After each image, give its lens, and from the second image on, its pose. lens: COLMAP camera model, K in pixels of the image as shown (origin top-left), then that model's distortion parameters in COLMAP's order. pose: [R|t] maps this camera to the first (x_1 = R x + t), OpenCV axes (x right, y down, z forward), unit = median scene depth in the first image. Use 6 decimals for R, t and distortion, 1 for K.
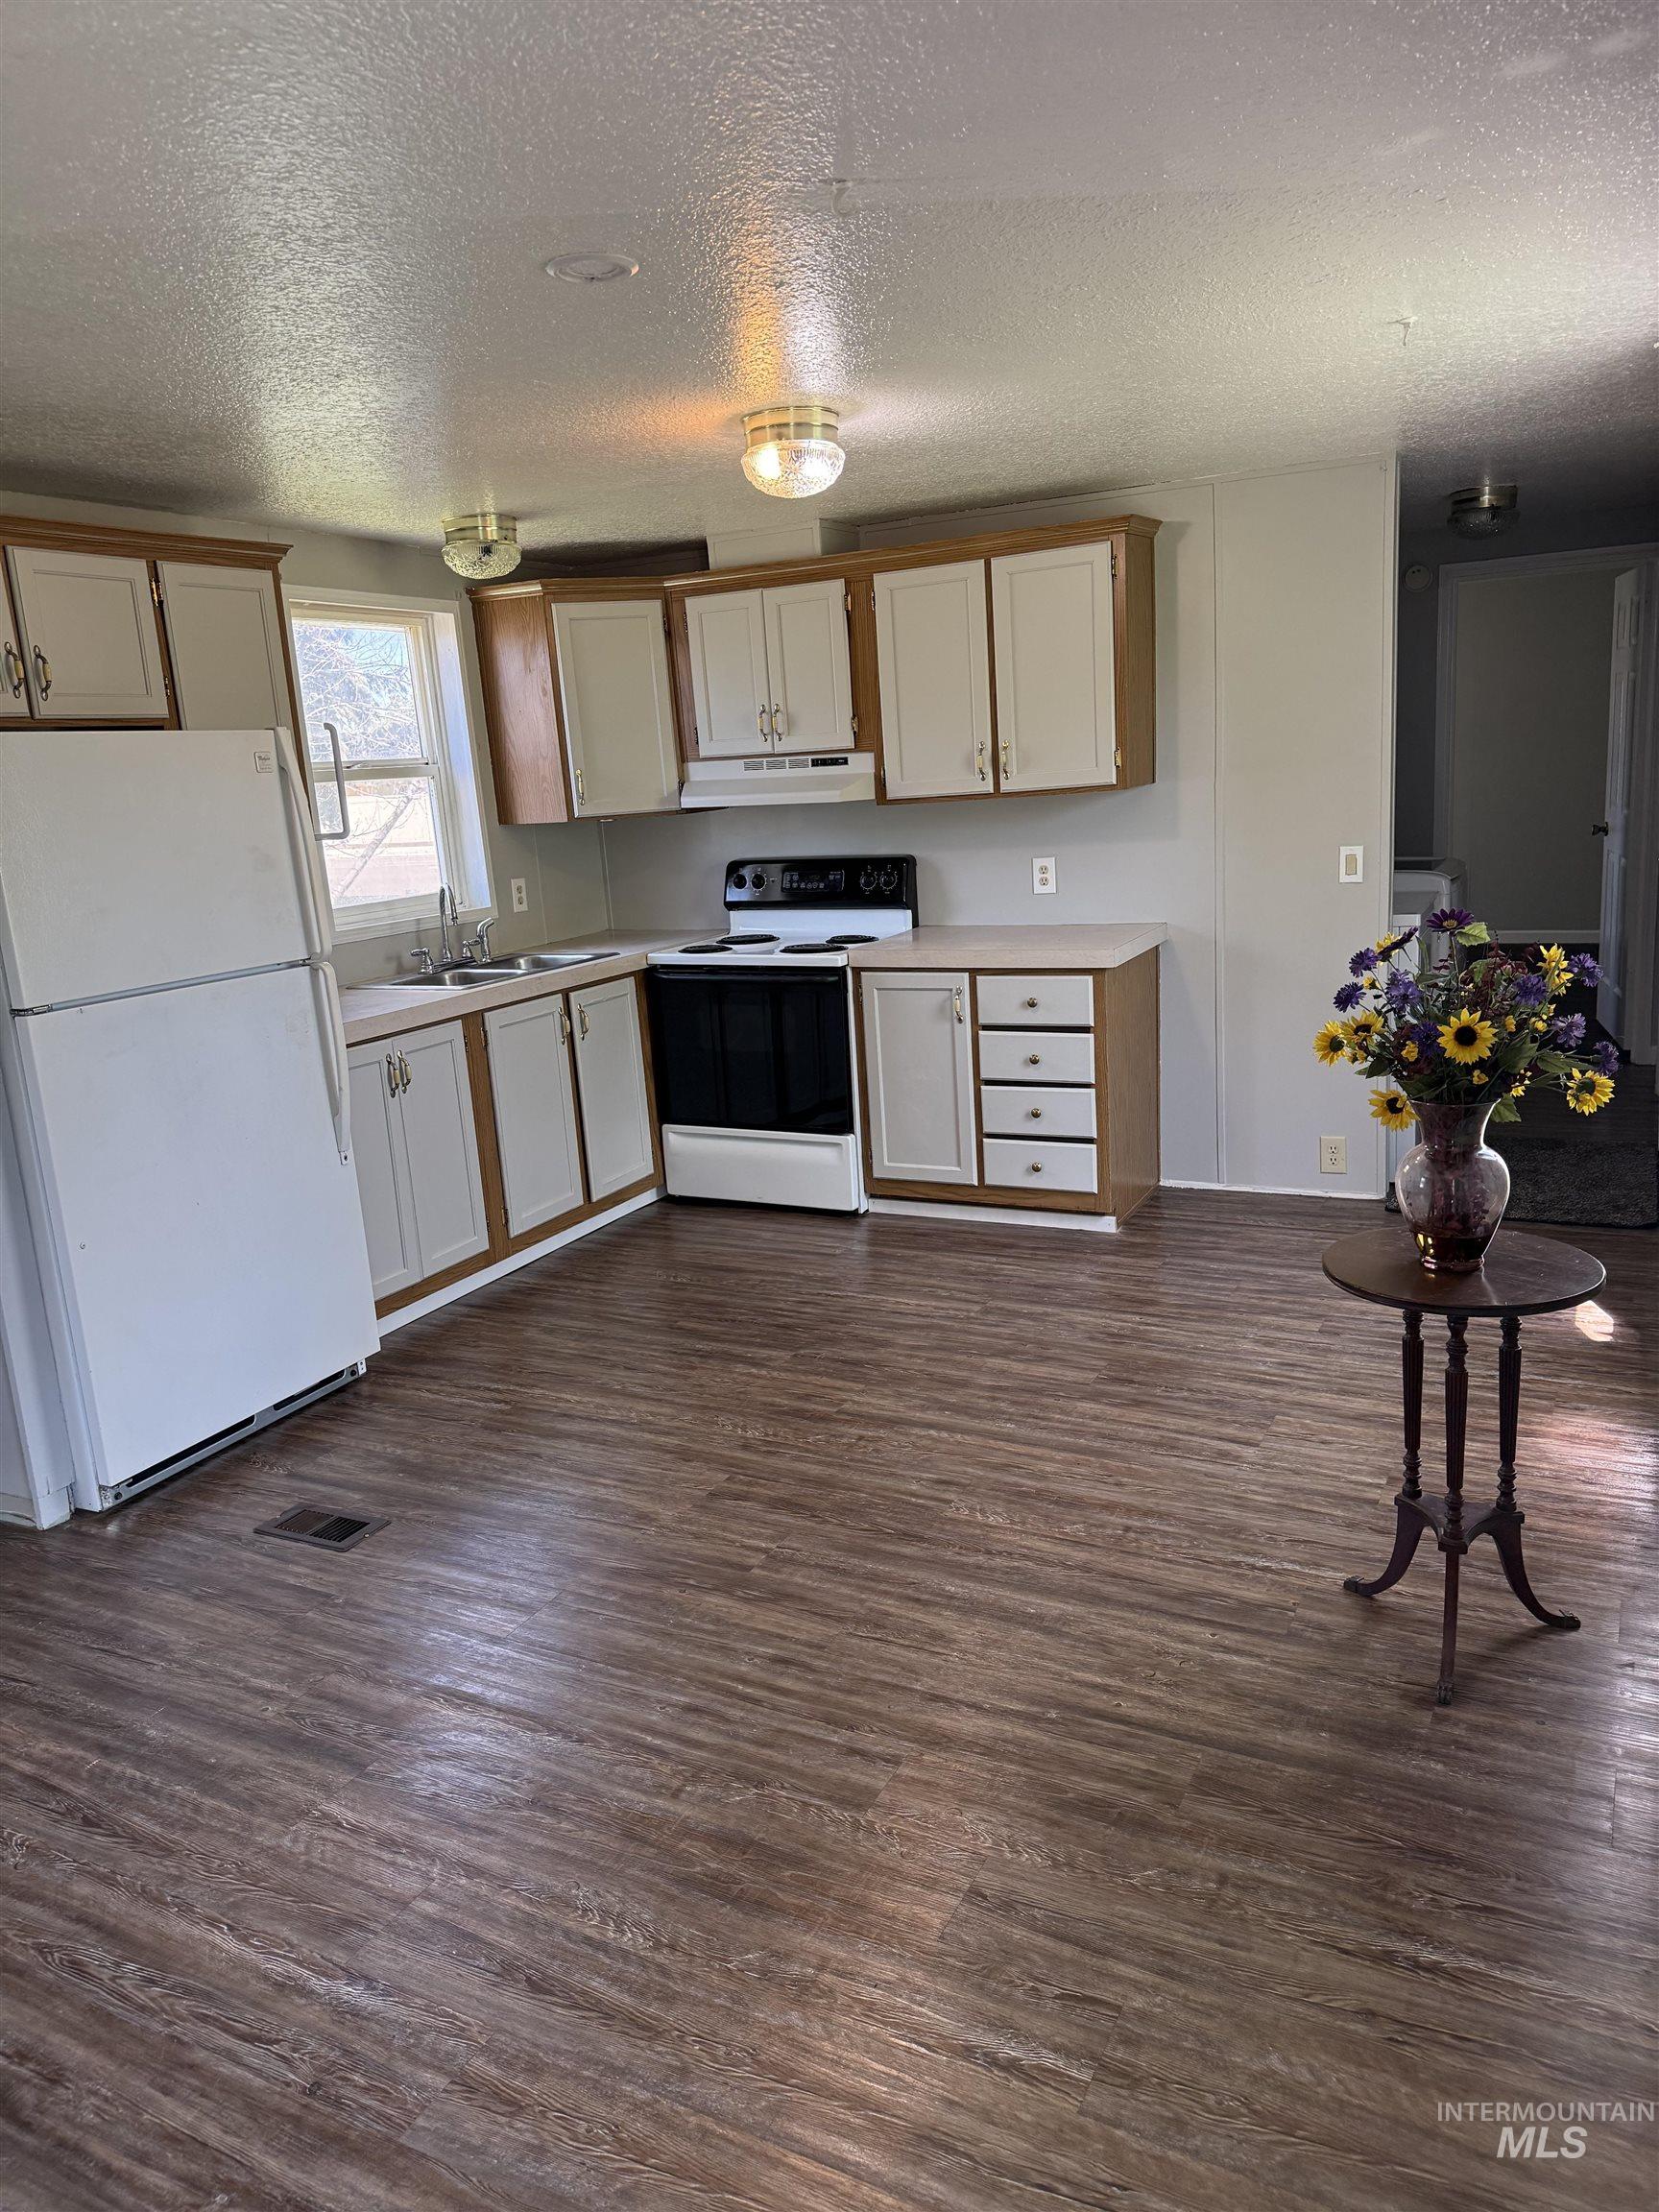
lens RADIAL K [[1547.6, 0, 824.2], [0, 1547.6, 1114.1], [0, 0, 1]] dist [0.198010, -0.315032]
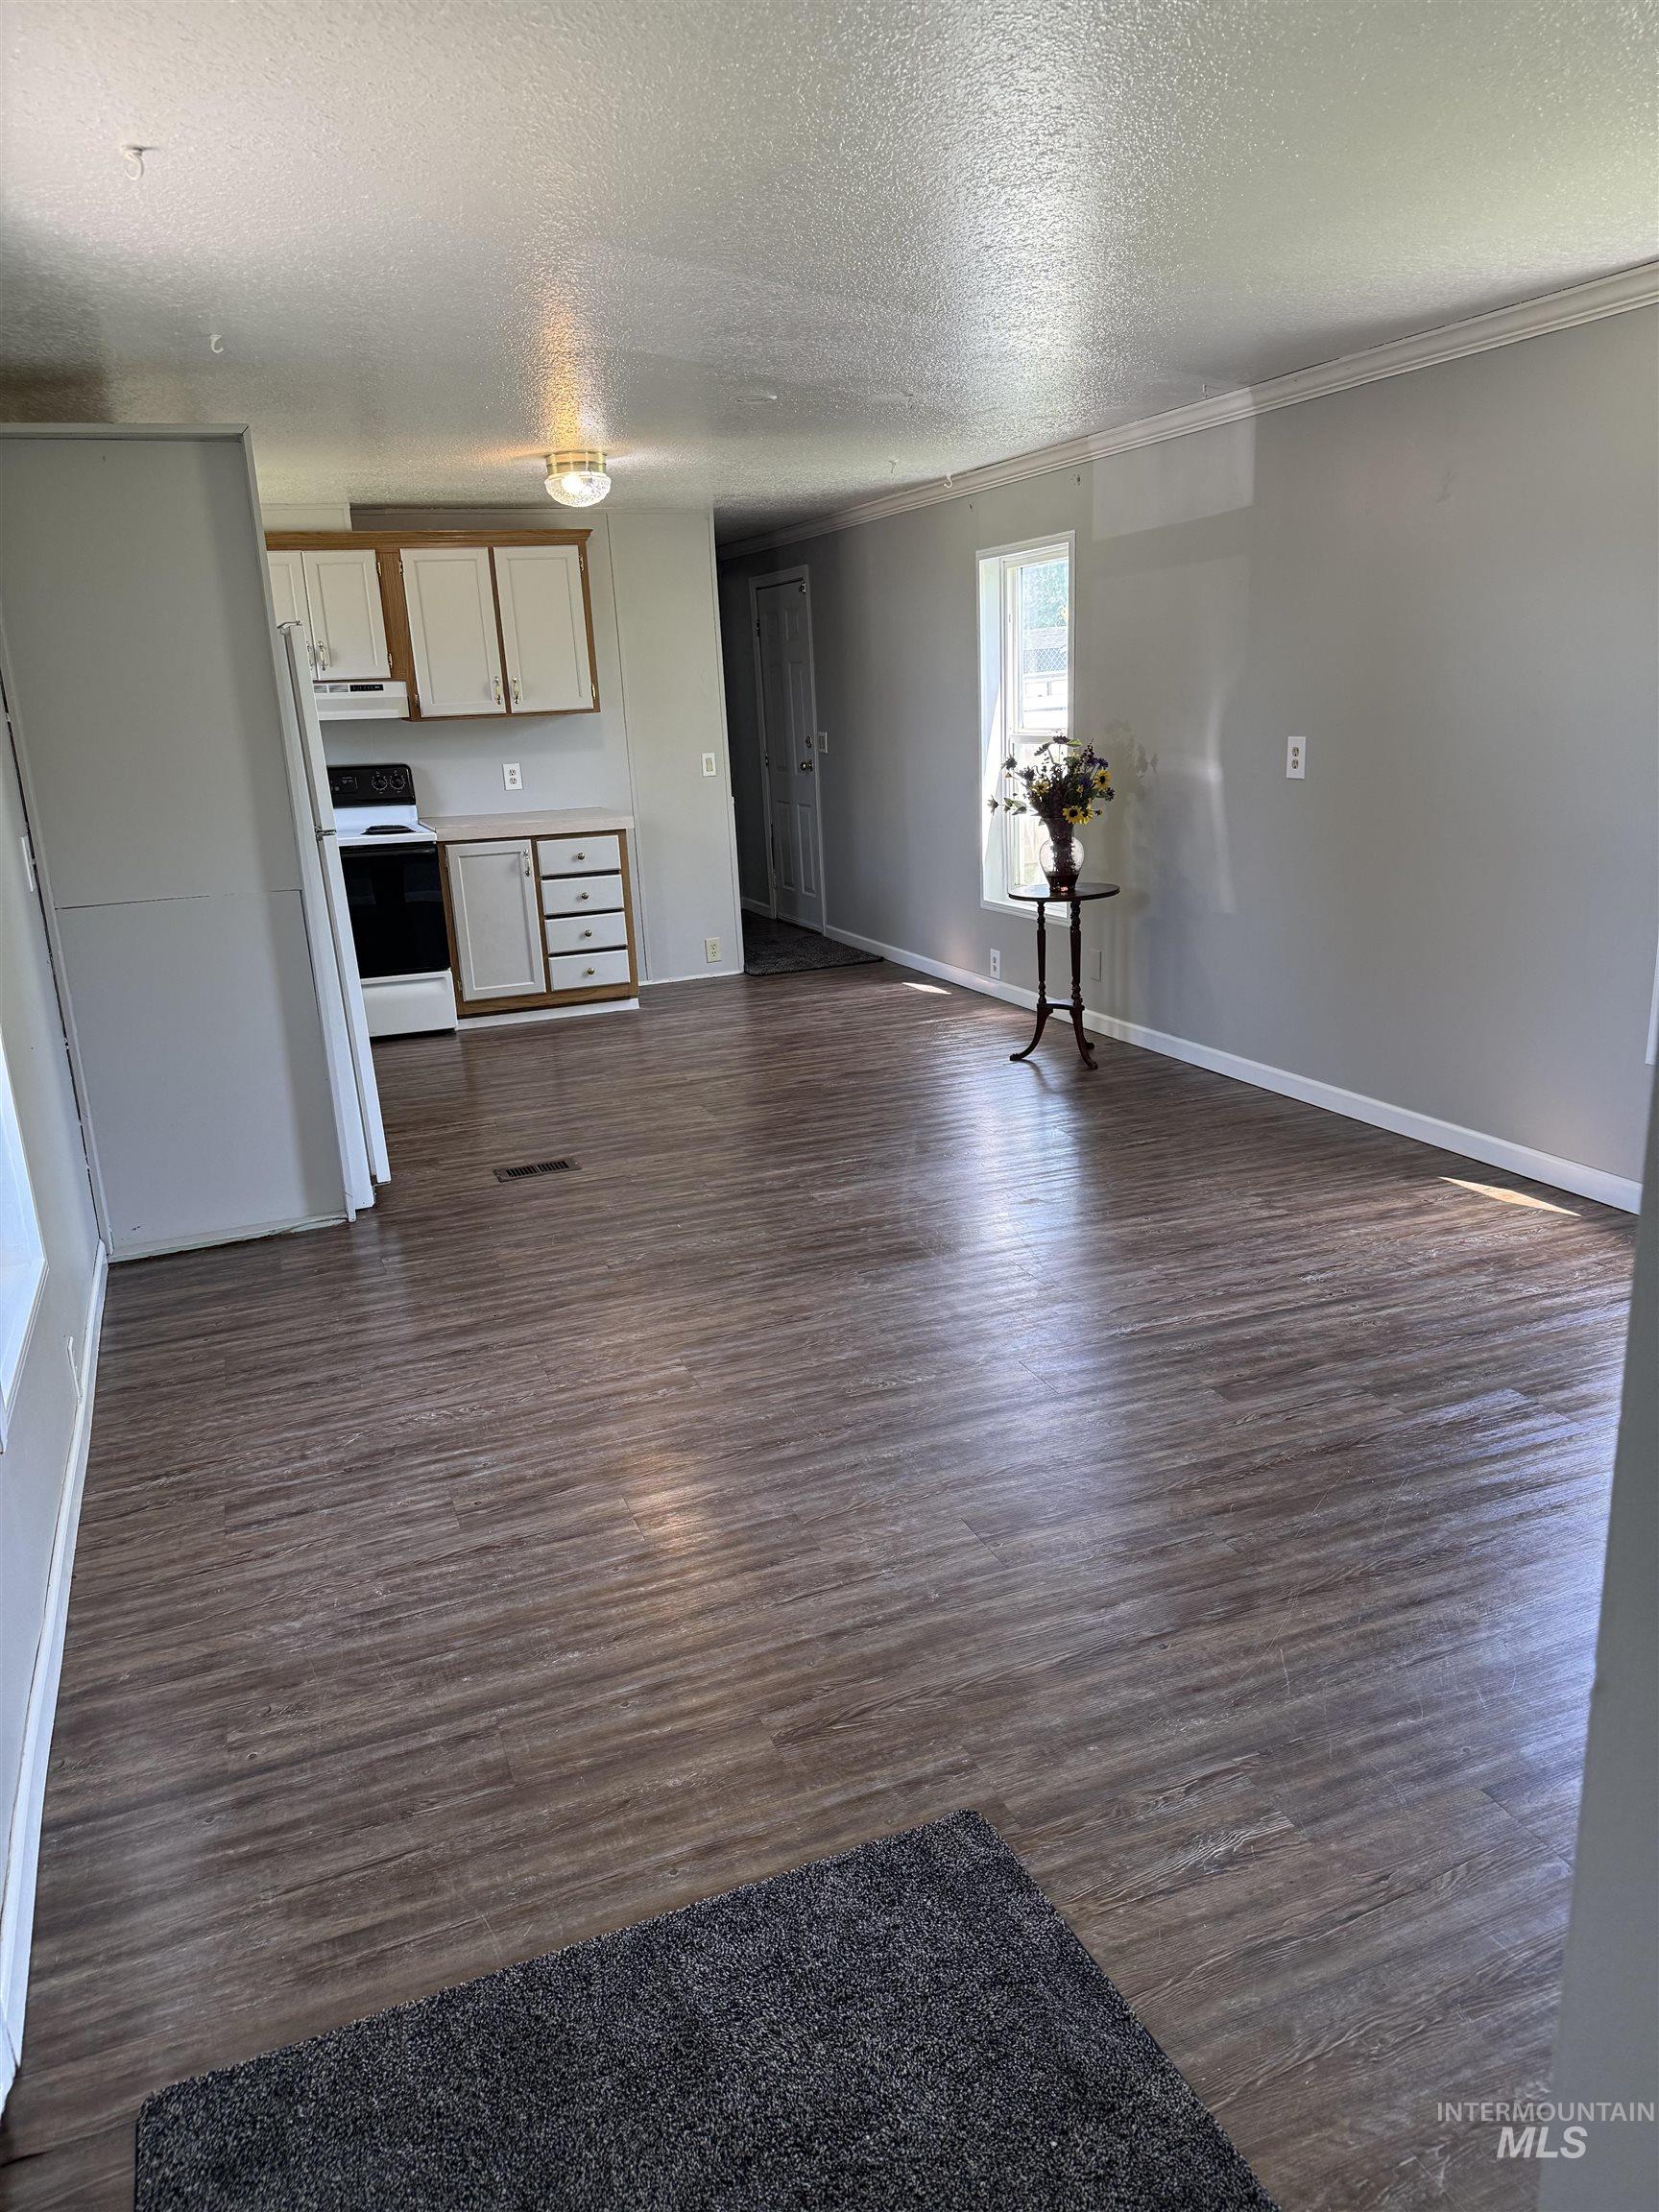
lens RADIAL K [[1547.6, 0, 824.2], [0, 1547.6, 1114.1], [0, 0, 1]] dist [0.198010, -0.315032]
pose [[0.663684, -0.171463, 0.728096, -0.916241], [0.172836, 0.982185, 0.073753, 0.108939], [-0.727771, 0.076892, 0.681496, -0.174460]]
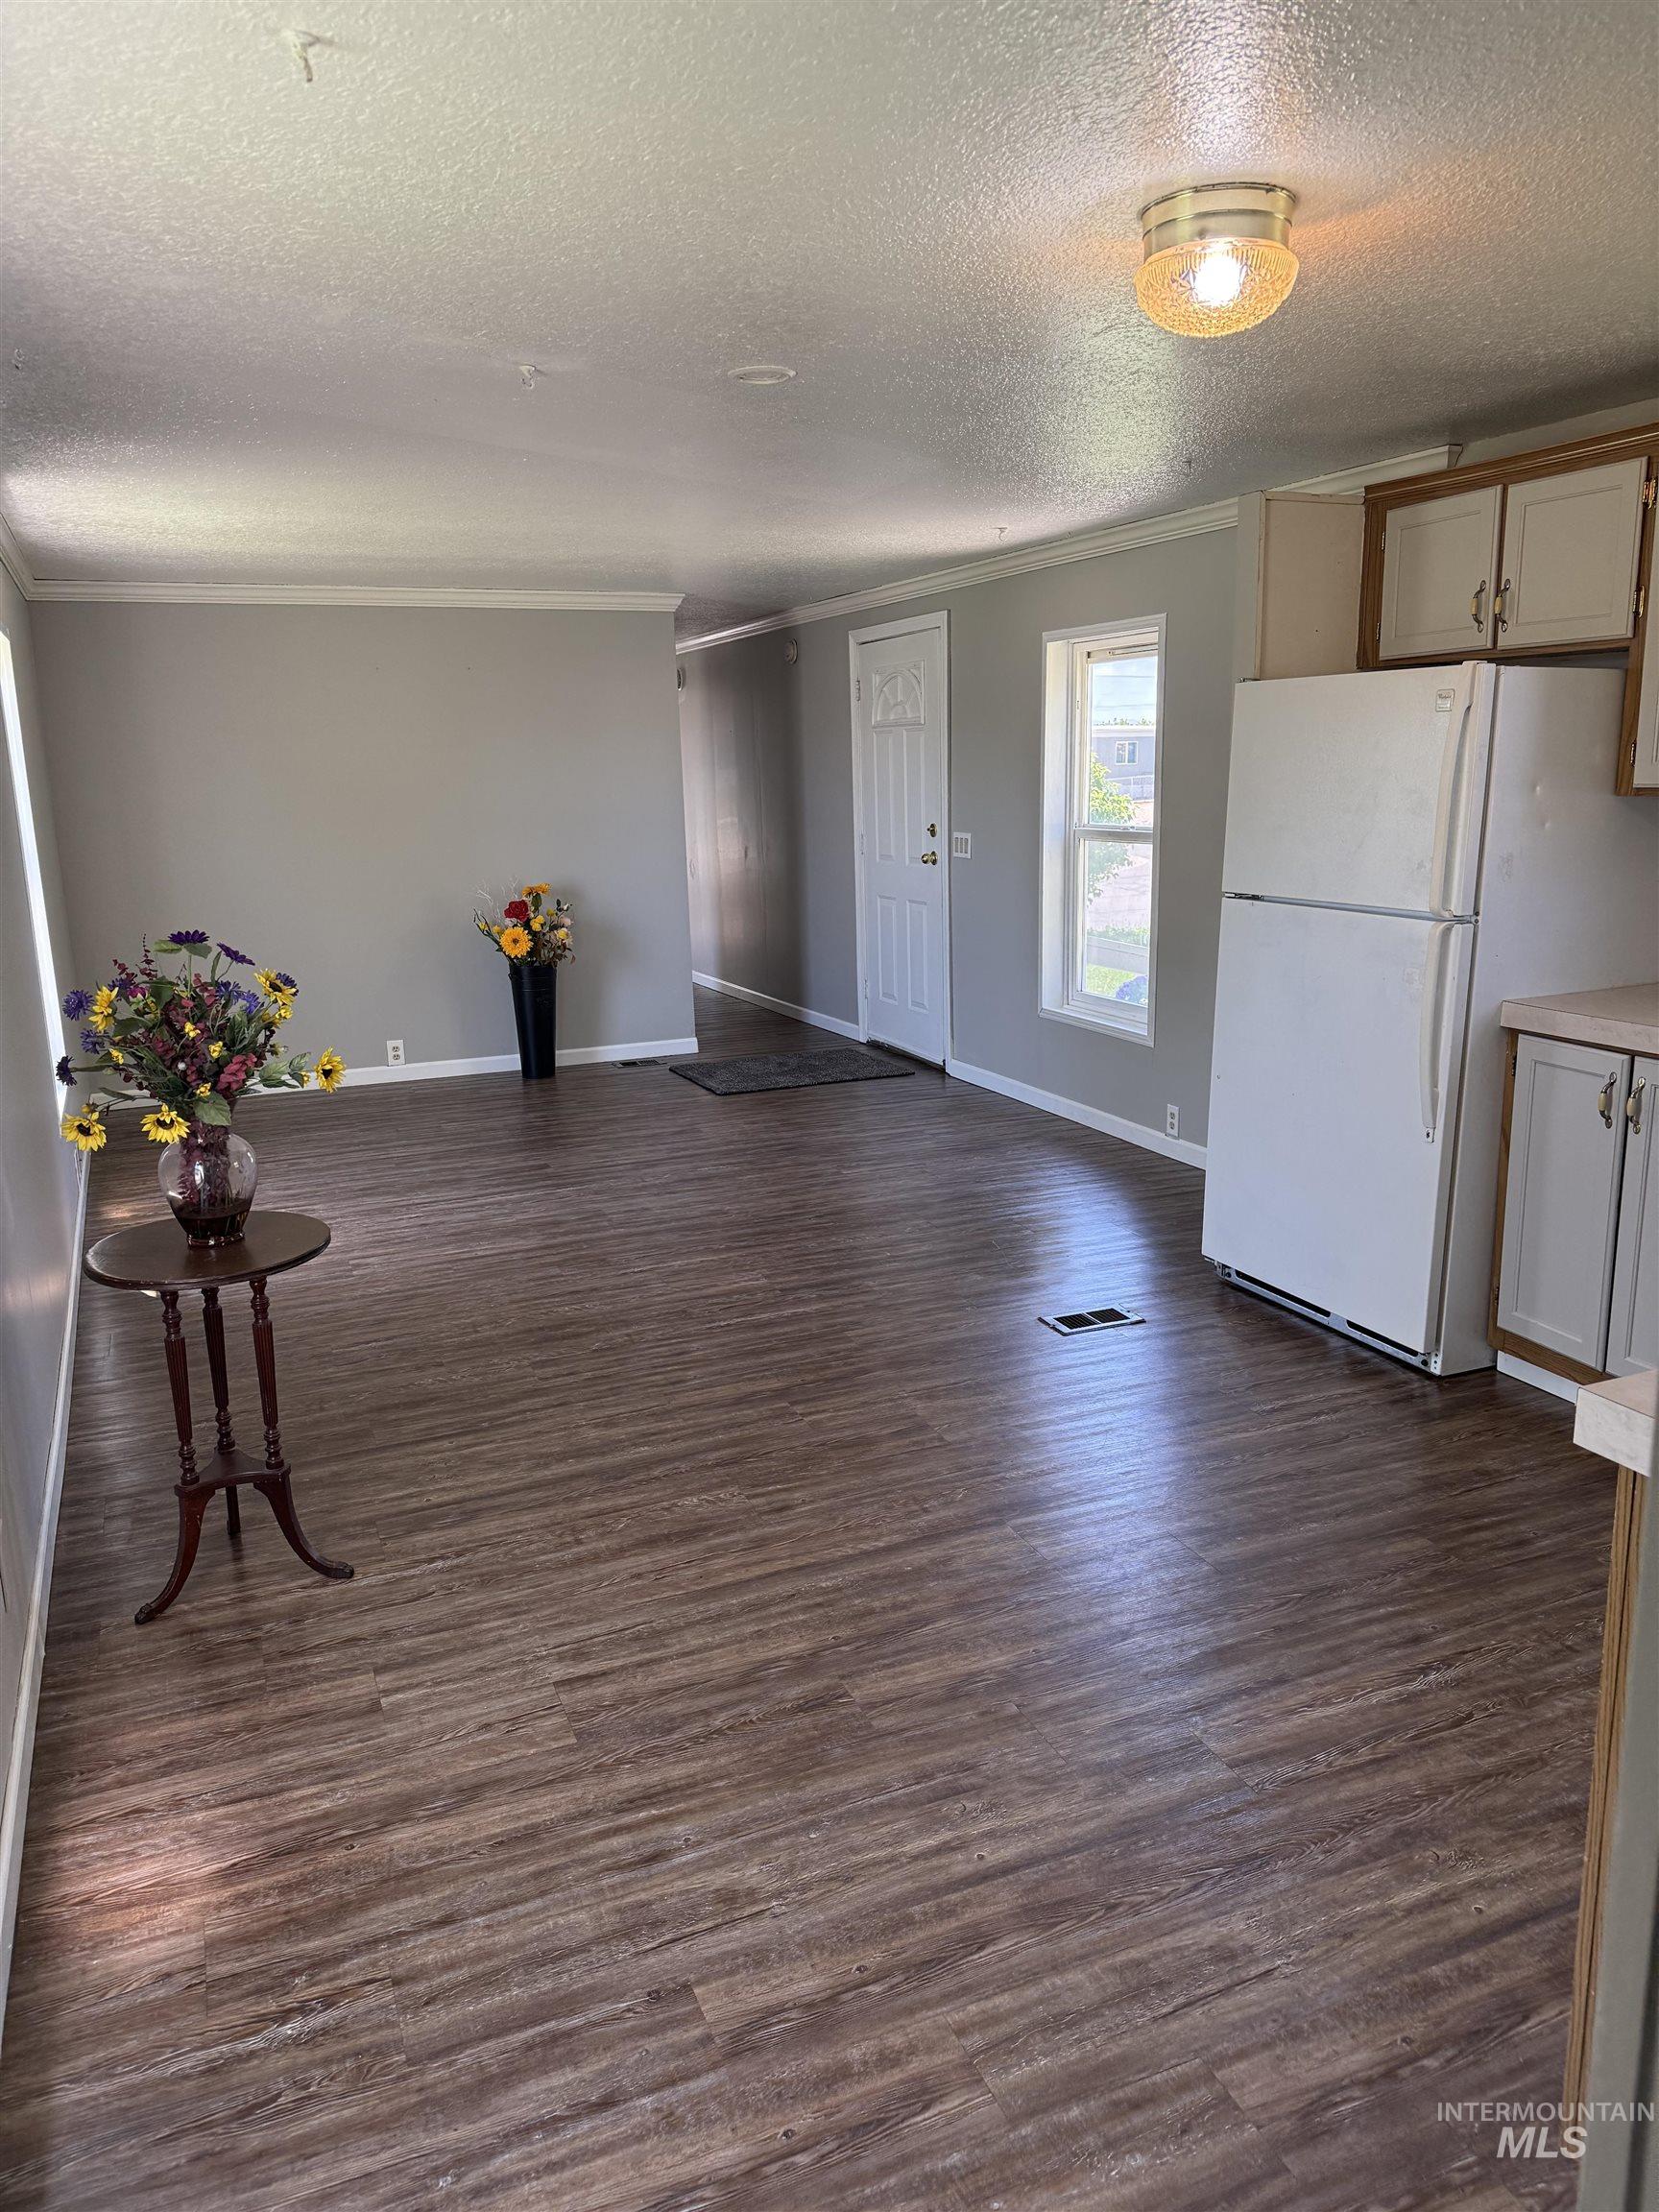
lens RADIAL K [[1547.6, 0, 824.2], [0, 1547.6, 1114.1], [0, 0, 1]] dist [0.198010, -0.315032]
pose [[-0.639973, 0.243946, -0.728647, 0.531975], [-0.106967, 0.910751, 0.398862, -0.282666], [0.760916, 0.333202, -0.556761, 1.115593]]
